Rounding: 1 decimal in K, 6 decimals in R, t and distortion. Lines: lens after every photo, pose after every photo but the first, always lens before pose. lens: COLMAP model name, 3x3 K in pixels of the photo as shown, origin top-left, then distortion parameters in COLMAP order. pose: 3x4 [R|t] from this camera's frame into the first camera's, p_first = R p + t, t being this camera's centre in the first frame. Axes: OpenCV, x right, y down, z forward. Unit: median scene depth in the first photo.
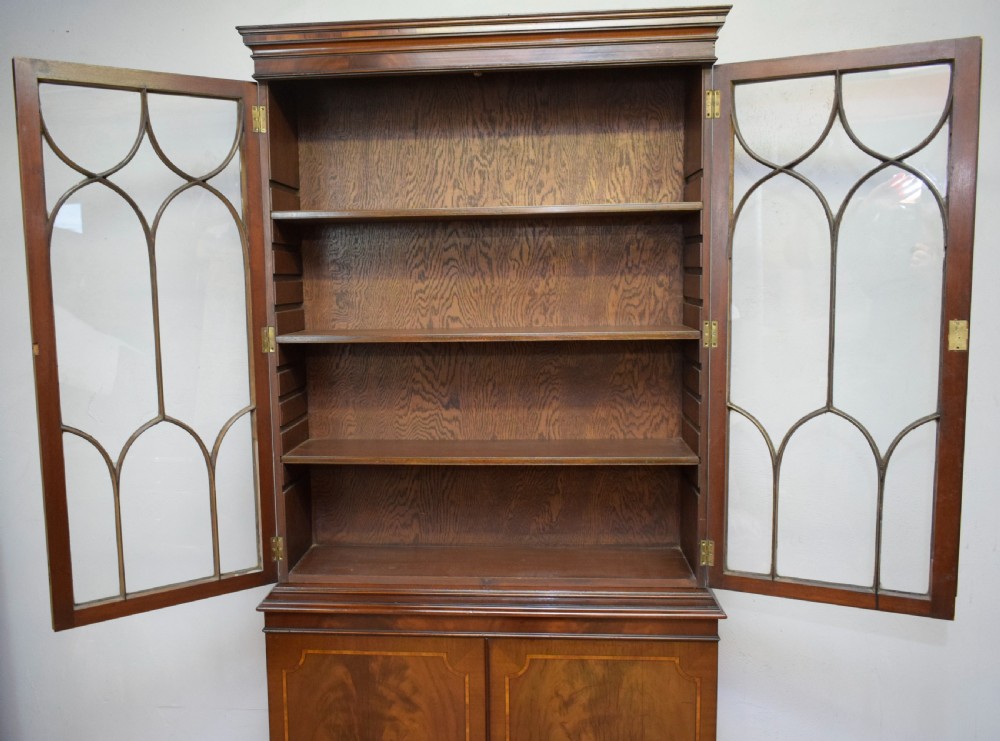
lens RADIAL K [[897.1, 0, 461.1], [0, 897.1, 371.8], [0, 0, 1]] dist [-0.020996, 0.003519]
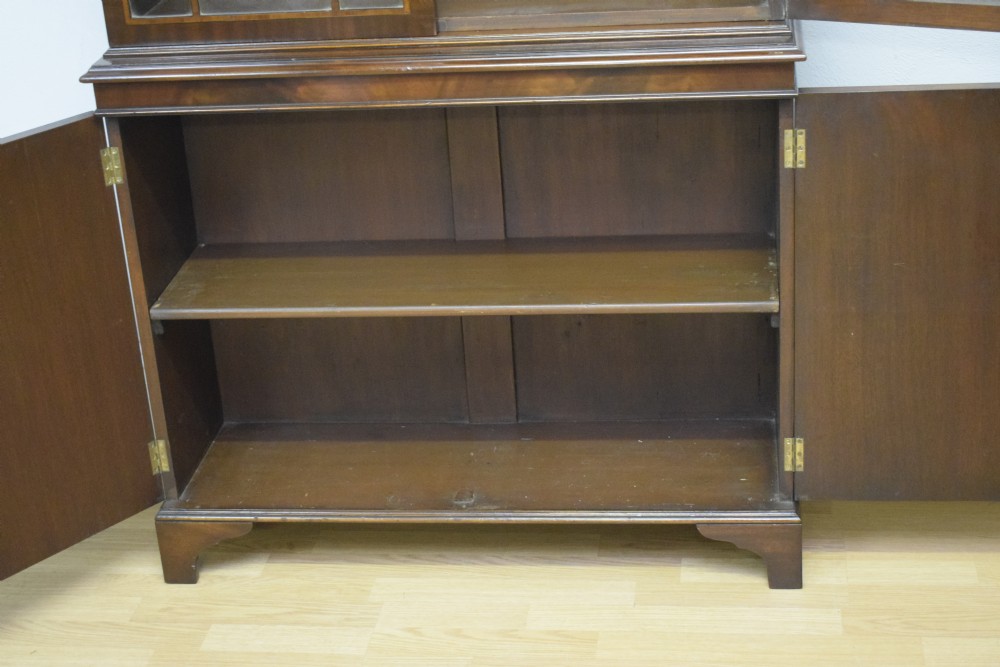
lens RADIAL K [[1745.2, 0, 500.0], [0, 1745.2, 333.5], [0, 0, 1]] dist [-0.024810, -0.056558]
pose [[0.998224, -0.030317, -0.051283, 0.129414], [0.044437, 0.952271, 0.302003, 0.073066], [0.039679, -0.303746, 0.951926, -0.231726]]
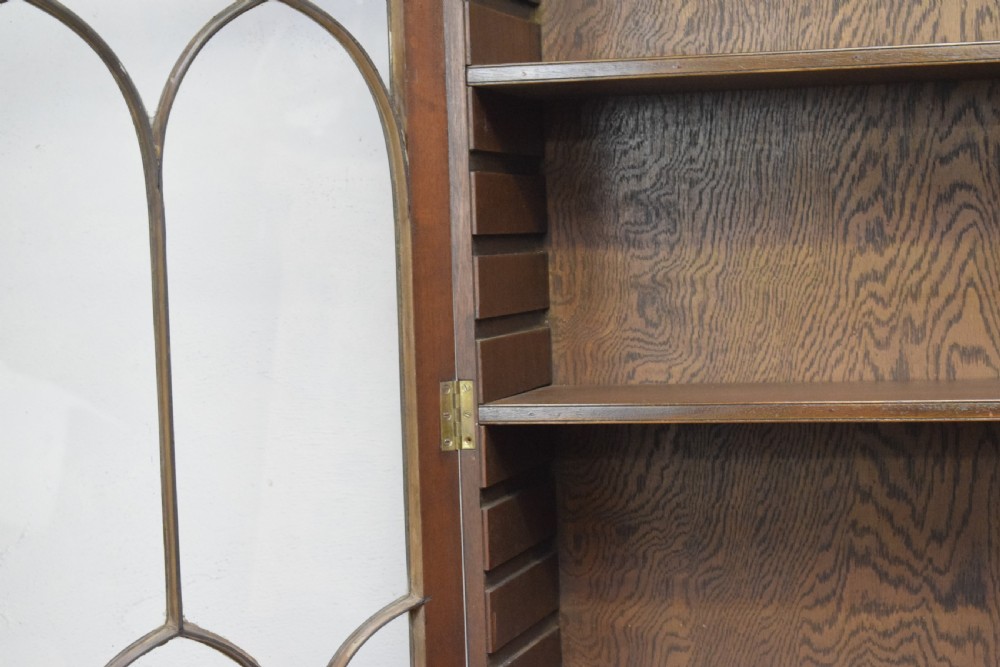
lens RADIAL K [[2259.4, 0, 500.0], [0, 2259.4, 333.5], [0, 0, 1]] dist [-0.027660, -0.057341]
pose [[0.984086, -0.006354, -0.177577, -0.034938], [-0.003902, 0.998347, -0.057344, -0.016188], [0.177647, 0.057124, 0.982435, 0.098279]]
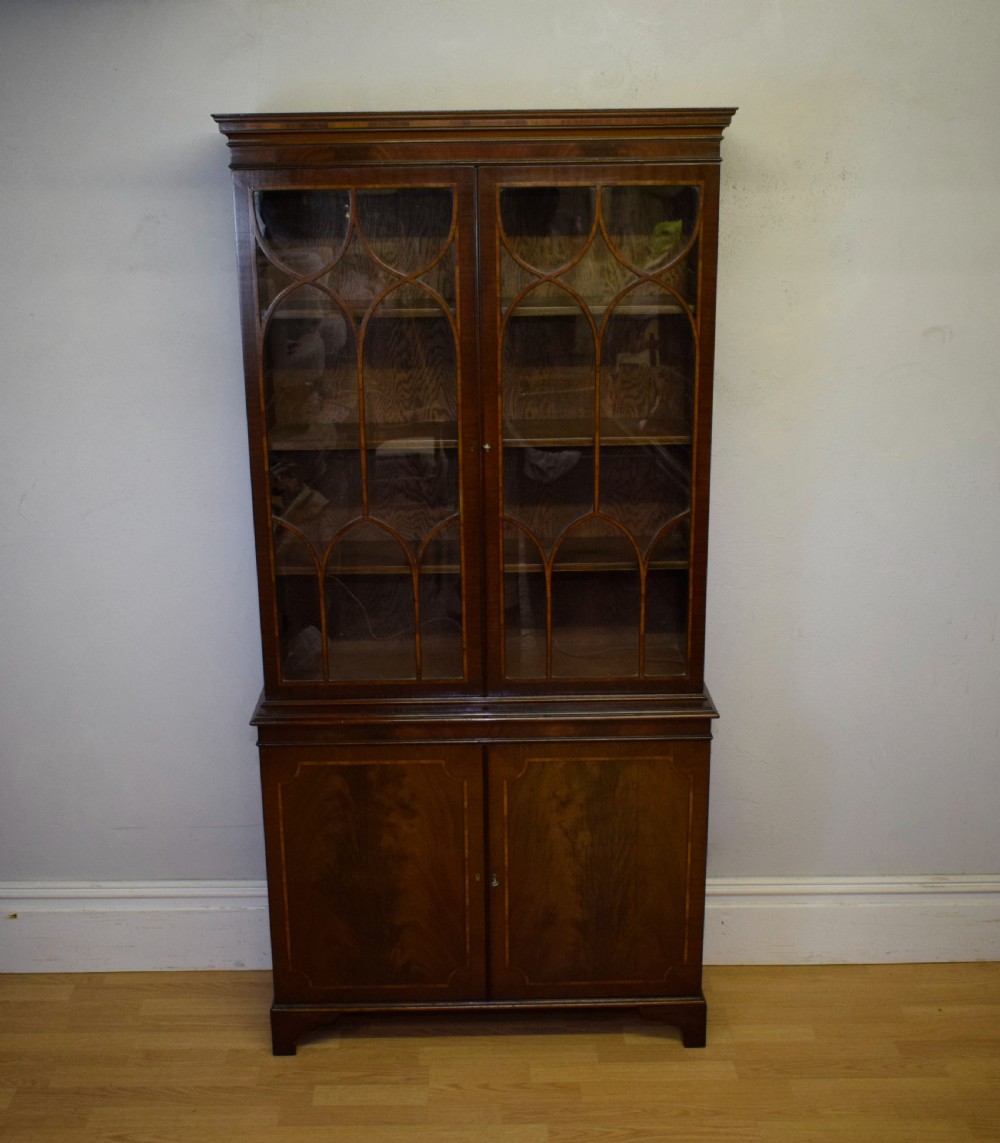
lens RADIAL K [[1410.2, 0, 490.2], [0, 1410.2, 586.4], [0, 0, 1]] dist [-0.019170, -0.033835]
pose [[0.995078, -0.024202, 0.096098, -0.110244], [0.006446, 0.983474, 0.180933, -0.157504], [-0.098889, -0.179423, 0.978789, -0.500799]]
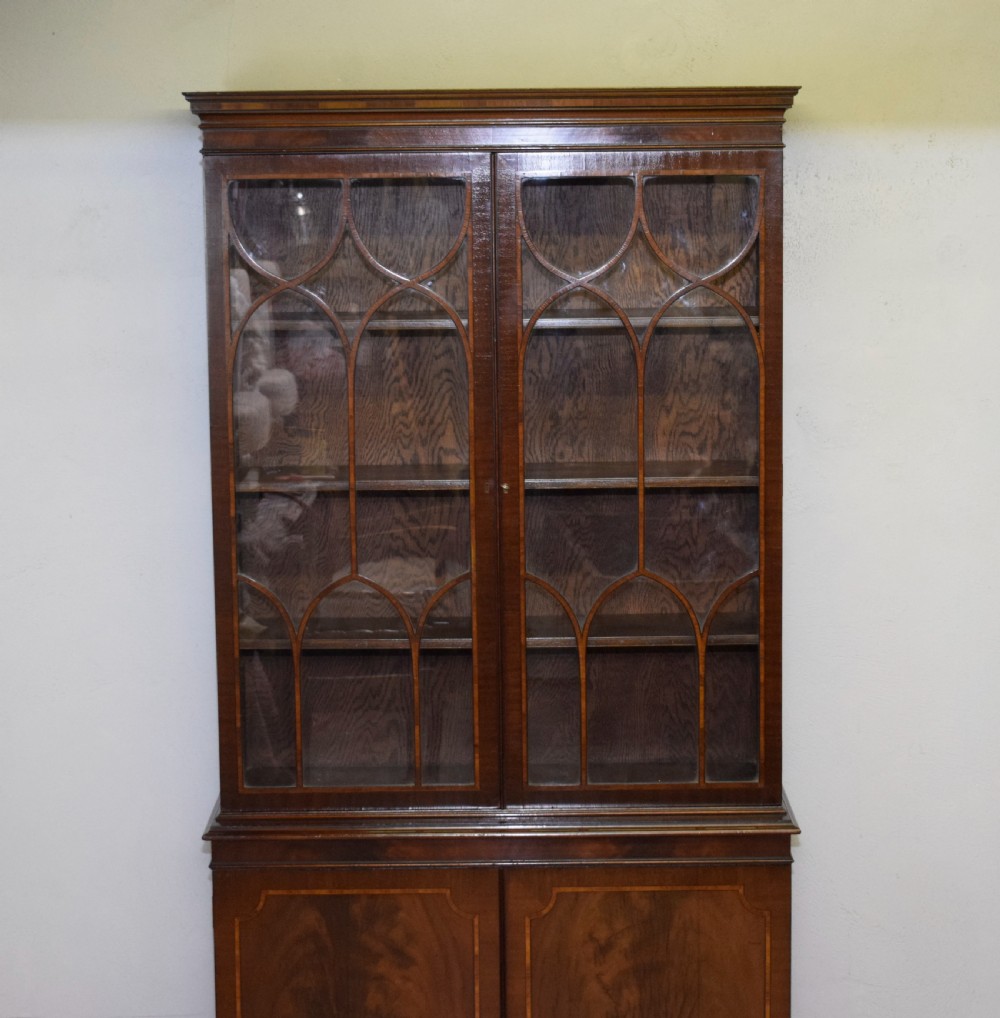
lens RADIAL K [[2837.1, 0, 534.3], [0, 2837.1, 510.7], [0, 0, 1]] dist [-0.038067, 0.175674]
pose [[0.995477, -0.006032, 0.094814, -0.171887], [0.003369, 0.999596, 0.028213, -0.082683], [-0.094946, -0.027766, 0.995095, -1.424719]]
